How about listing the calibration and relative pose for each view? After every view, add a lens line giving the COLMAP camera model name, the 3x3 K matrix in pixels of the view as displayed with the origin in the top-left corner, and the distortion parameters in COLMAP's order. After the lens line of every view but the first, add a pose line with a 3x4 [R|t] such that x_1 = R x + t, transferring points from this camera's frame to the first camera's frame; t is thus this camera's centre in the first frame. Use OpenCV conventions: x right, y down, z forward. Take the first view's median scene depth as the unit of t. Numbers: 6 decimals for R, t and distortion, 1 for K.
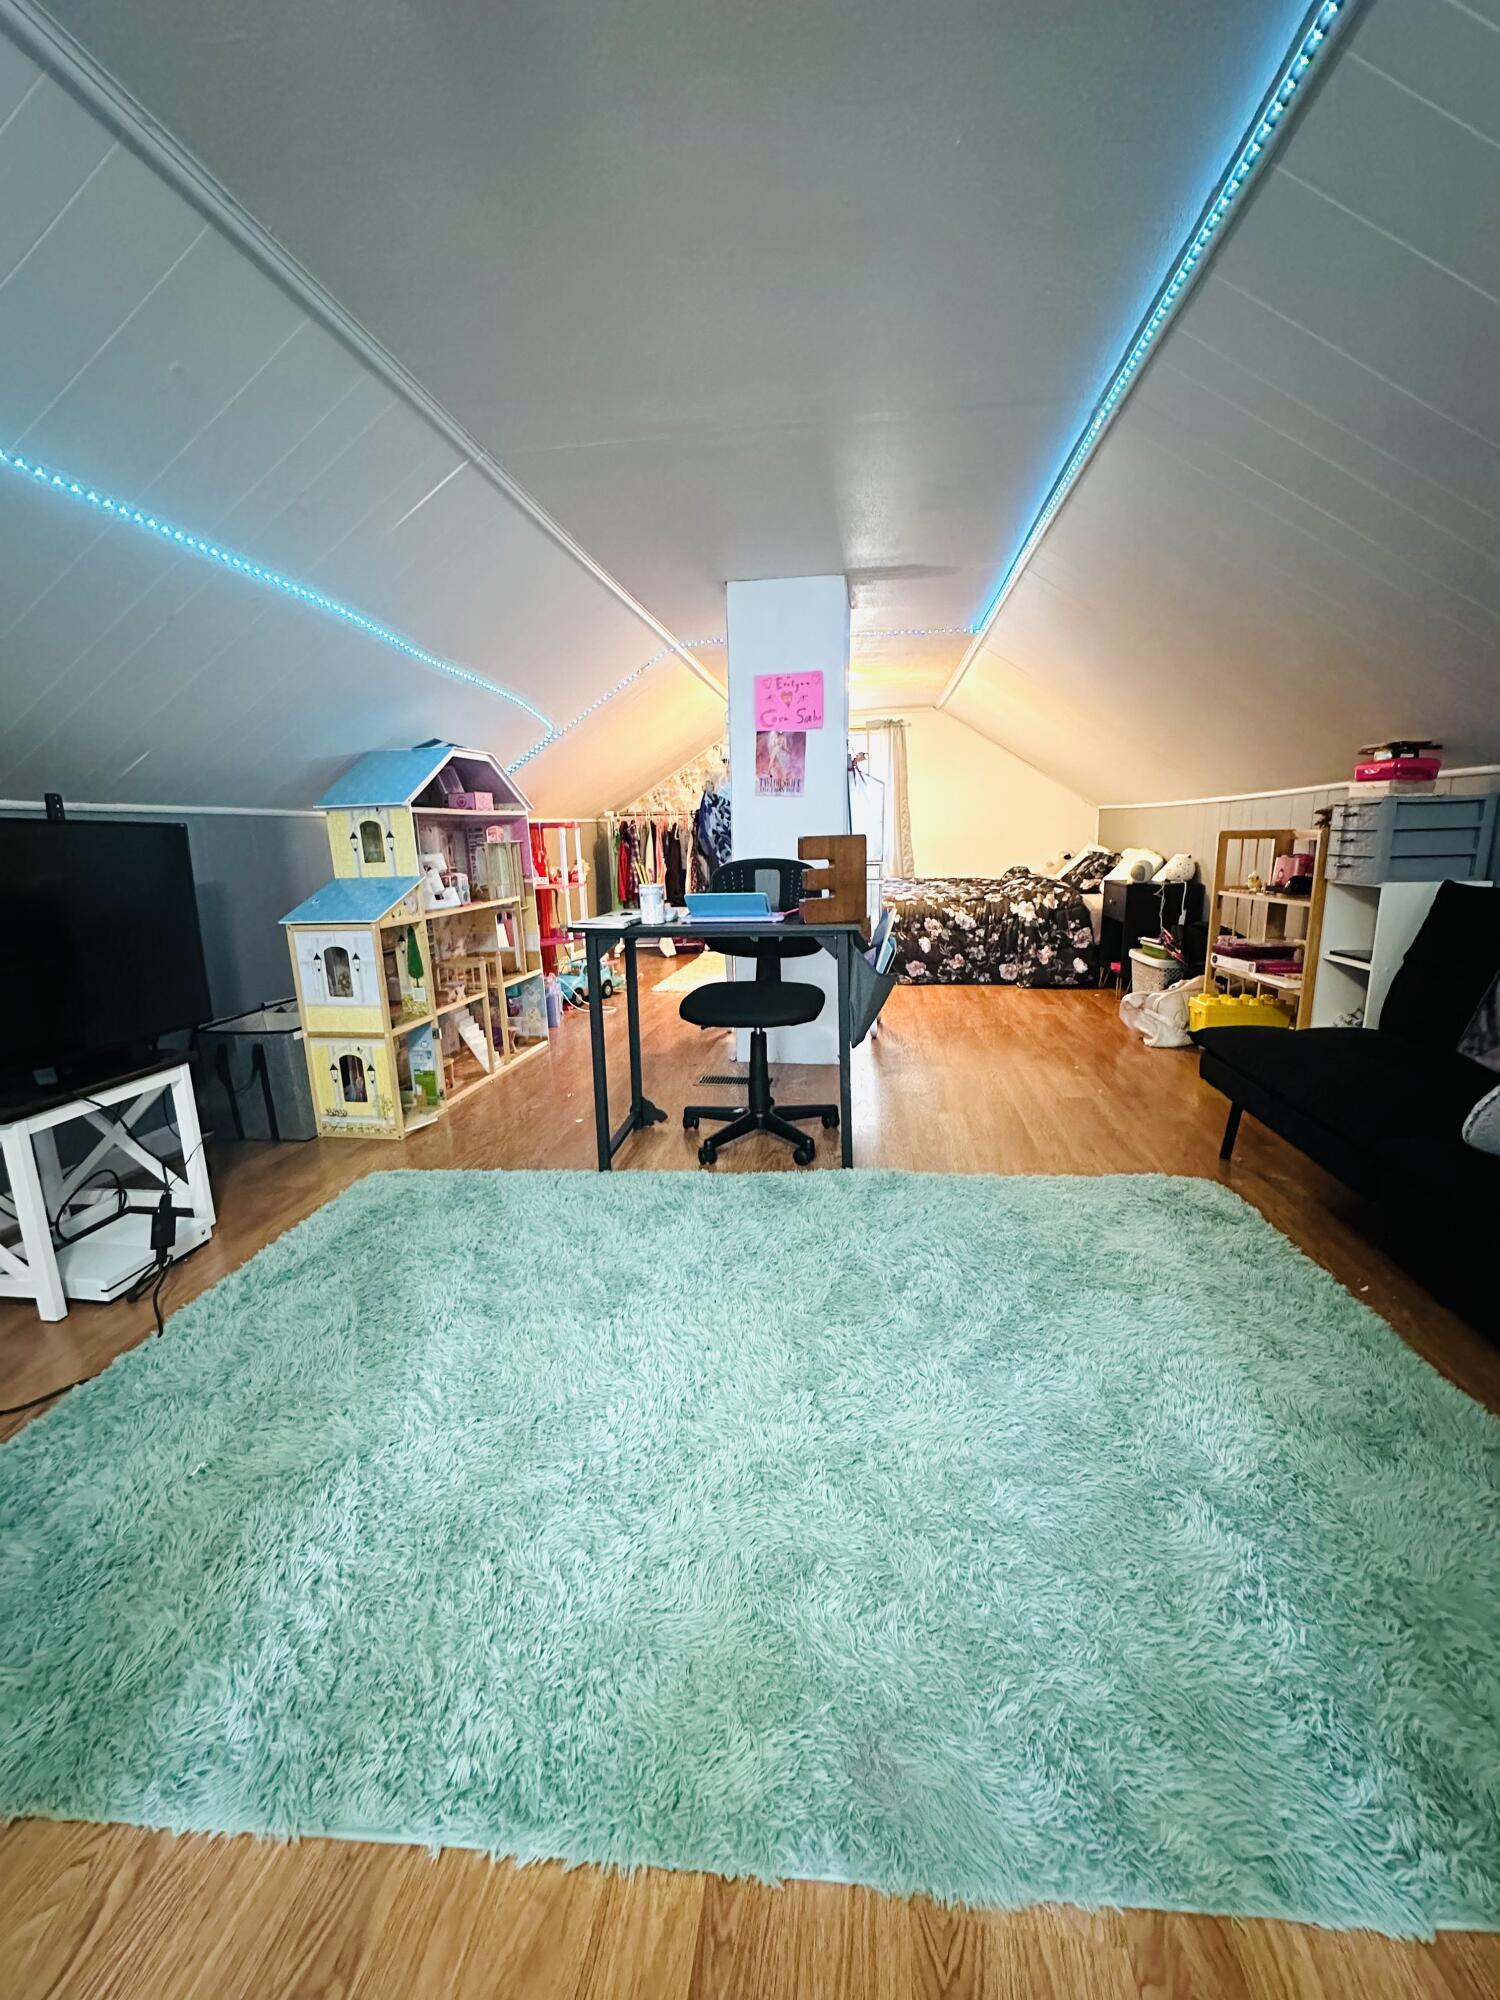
lens RADIAL K [[798.7, 0, 749.7], [0, 798.7, 999.3], [0, 0, 1]] dist [-0.001475, 0.000775]
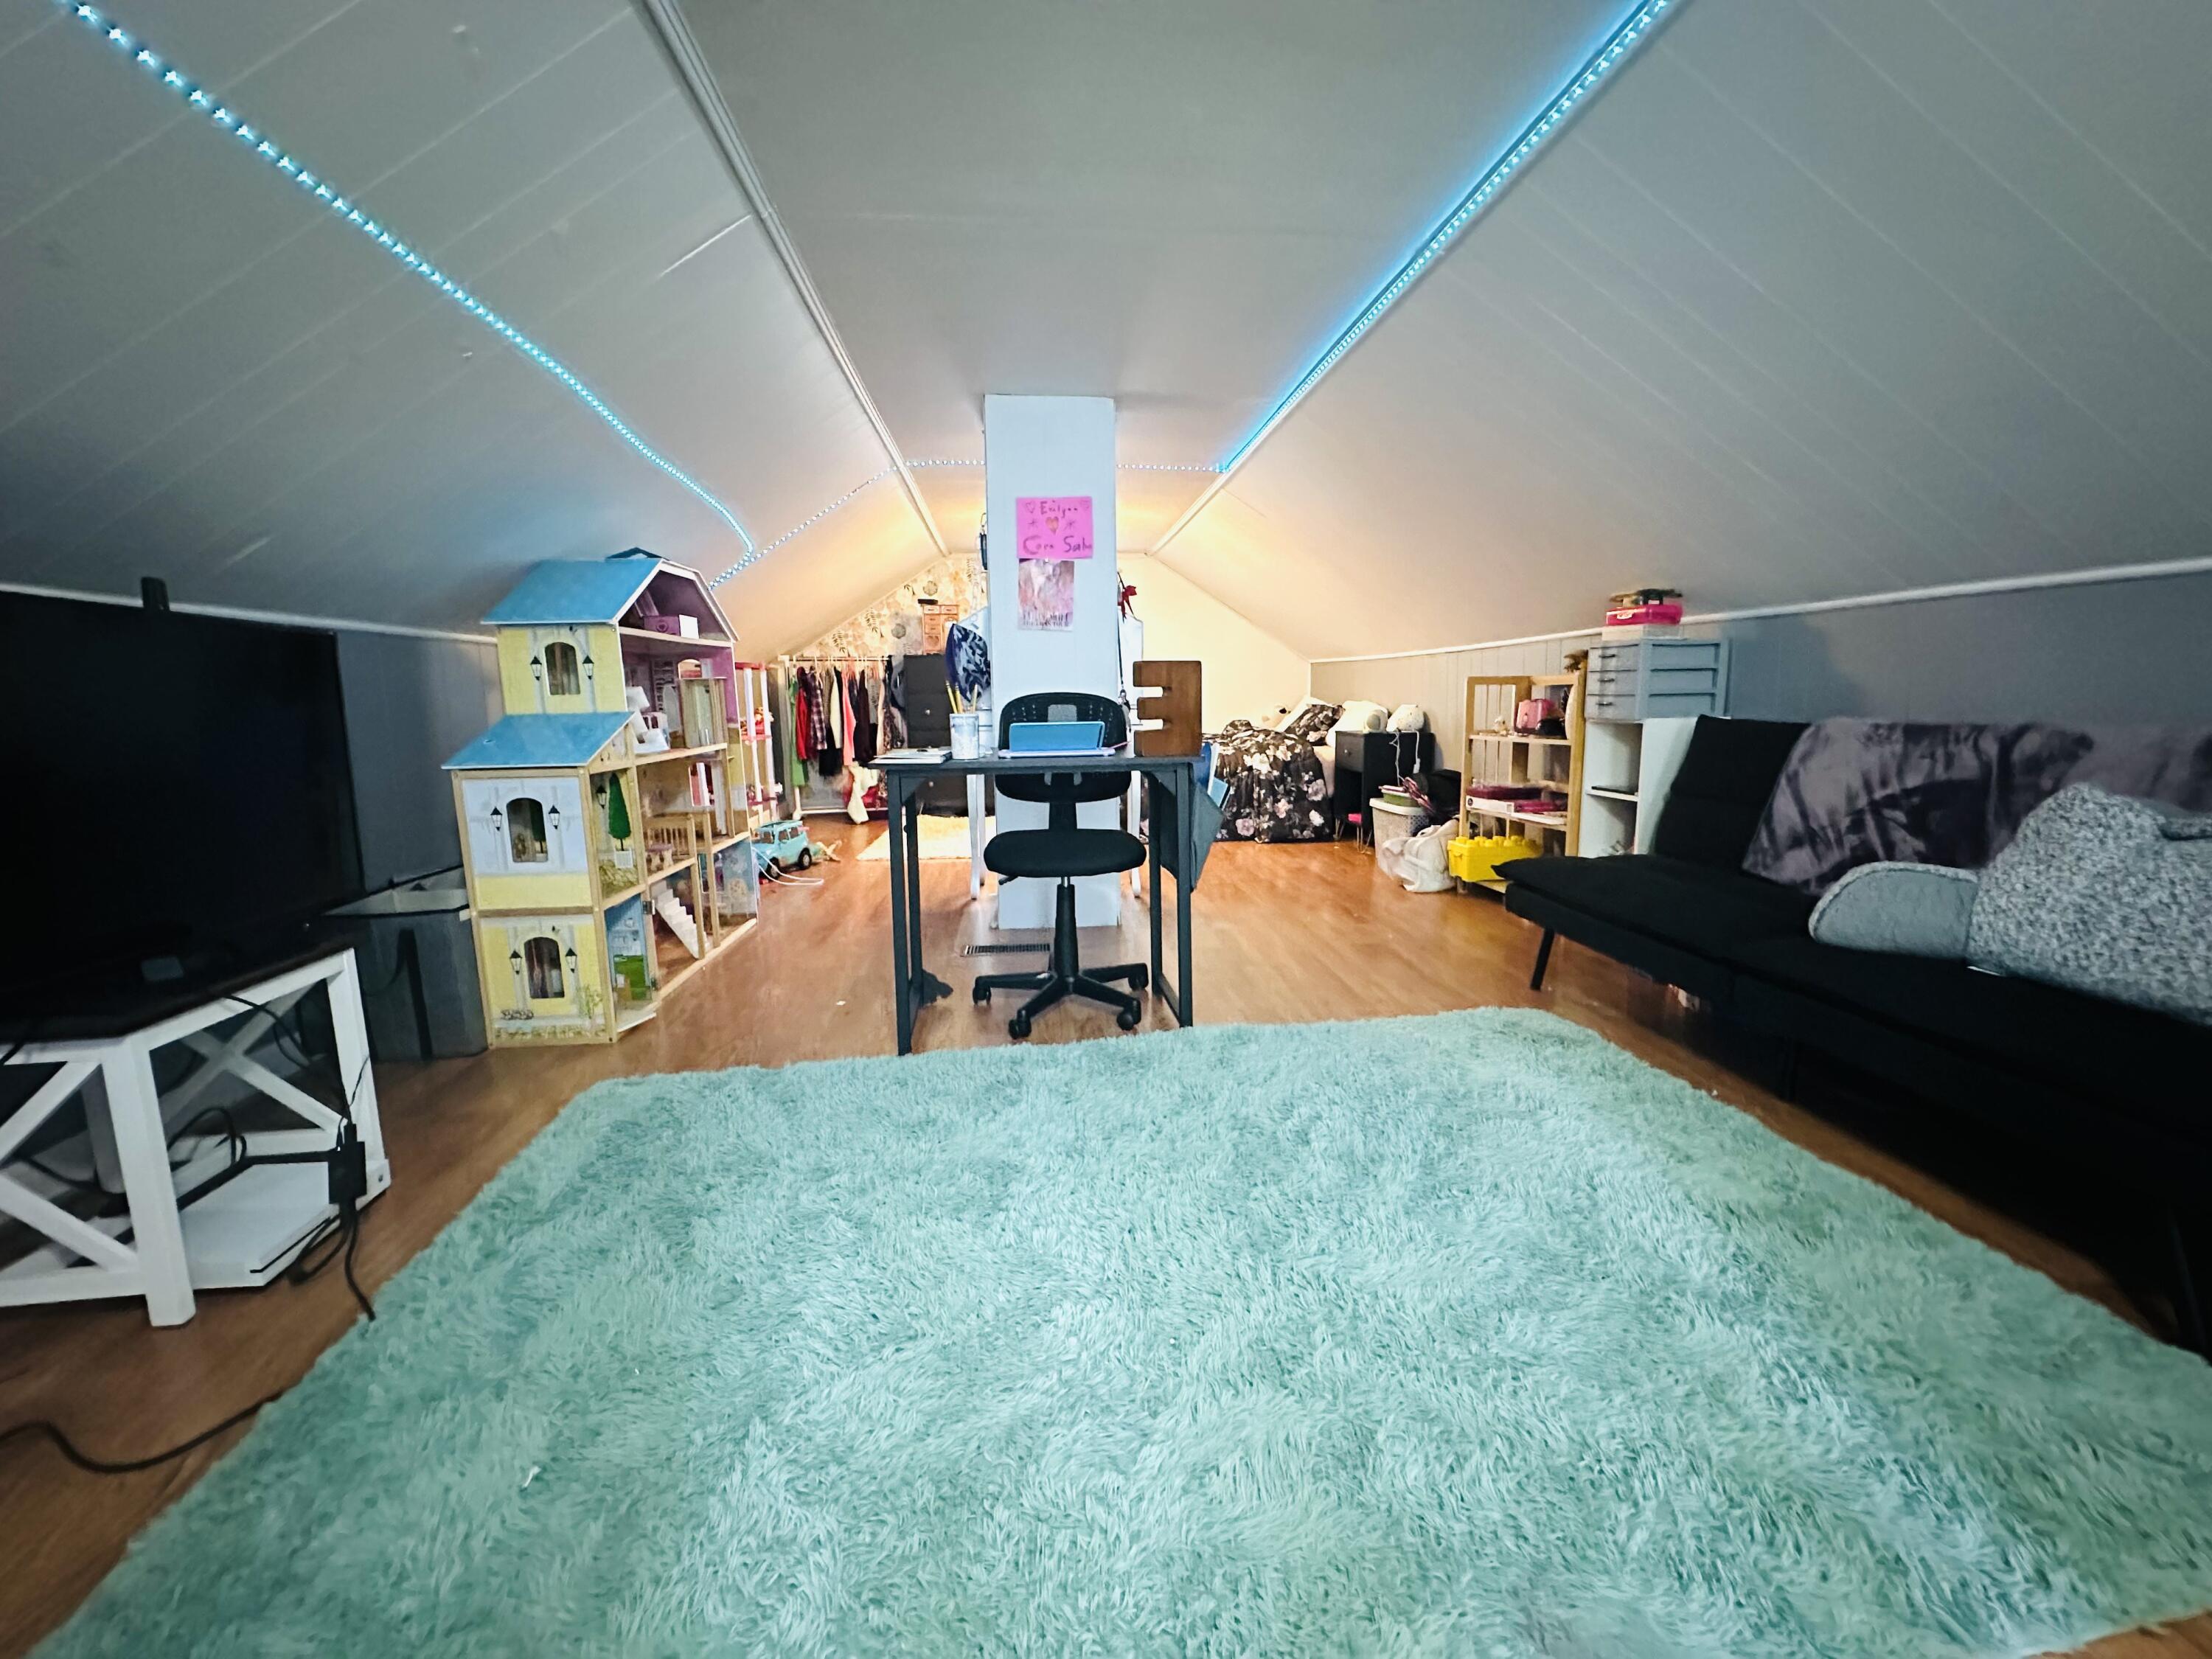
lens RADIAL K [[883.3, 0, 1103.1], [0, 883.3, 827.3], [0, 0, 1]] dist [-0.001475, 0.000775]
pose [[0.971185, -0.025018, 0.237012, -0.190253], [0.038787, 0.997808, -0.053610, 0.033371], [-0.235151, 0.061258, 0.970026, 0.034241]]
